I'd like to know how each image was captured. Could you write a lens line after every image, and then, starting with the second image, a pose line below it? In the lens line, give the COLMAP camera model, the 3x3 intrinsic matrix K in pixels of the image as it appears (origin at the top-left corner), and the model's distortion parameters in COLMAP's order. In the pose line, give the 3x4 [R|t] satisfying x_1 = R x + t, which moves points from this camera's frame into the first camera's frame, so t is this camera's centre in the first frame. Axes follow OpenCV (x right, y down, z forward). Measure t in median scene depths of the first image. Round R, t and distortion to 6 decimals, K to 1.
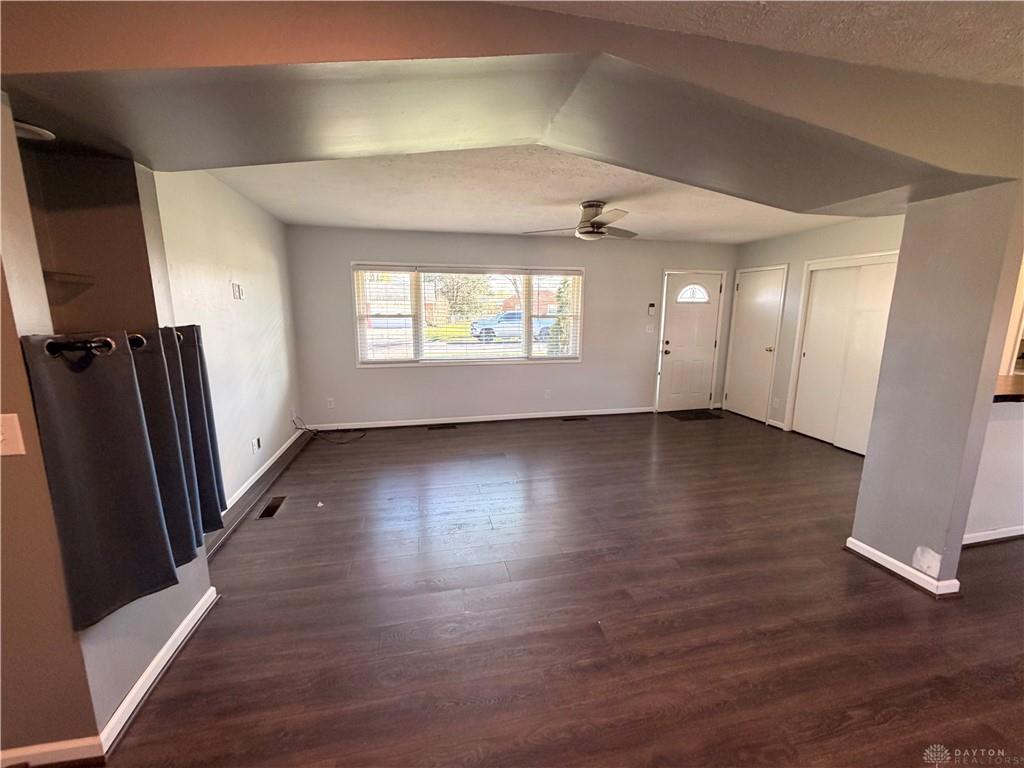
lens RADIAL K [[412.6, 0, 512.0], [0, 412.6, 384.0], [0, 0, 1]] dist [0.002685, 0.000358]
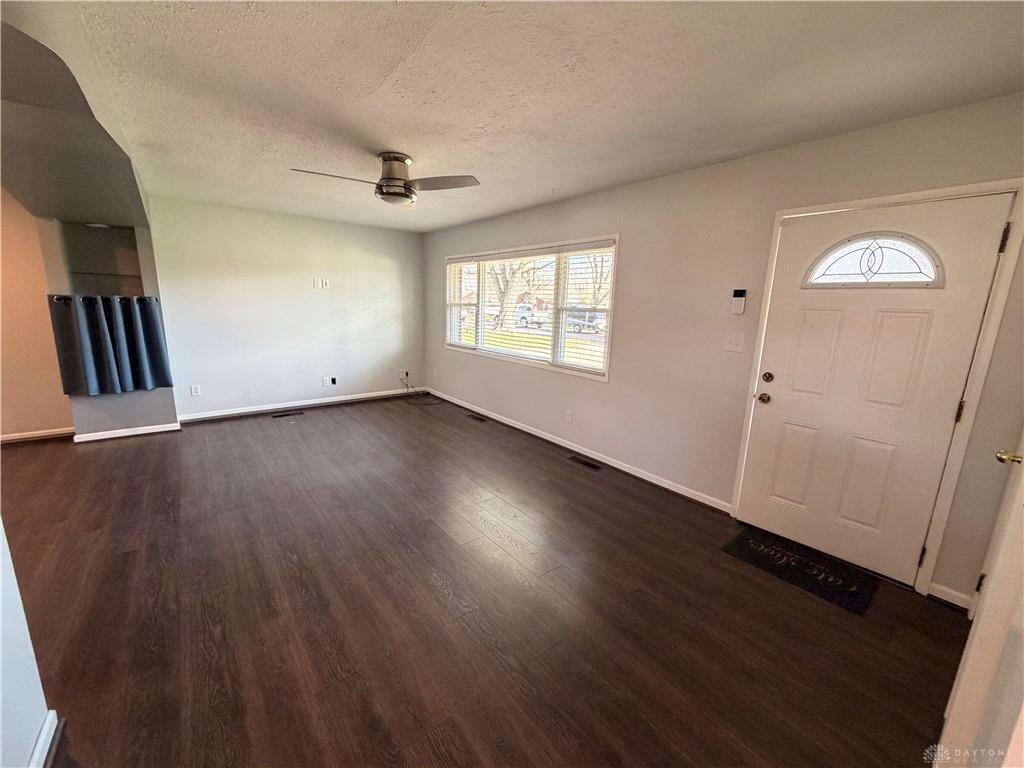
lens RADIAL K [[412.6, 0, 512.0], [0, 412.6, 384.0], [0, 0, 1]] dist [0.002685, 0.000358]
pose [[0.424934, 0.184501, -0.886223, 0.733405], [-0.186370, 0.975867, 0.113801, -0.103180], [0.885831, 0.116808, 0.449064, 0.620067]]
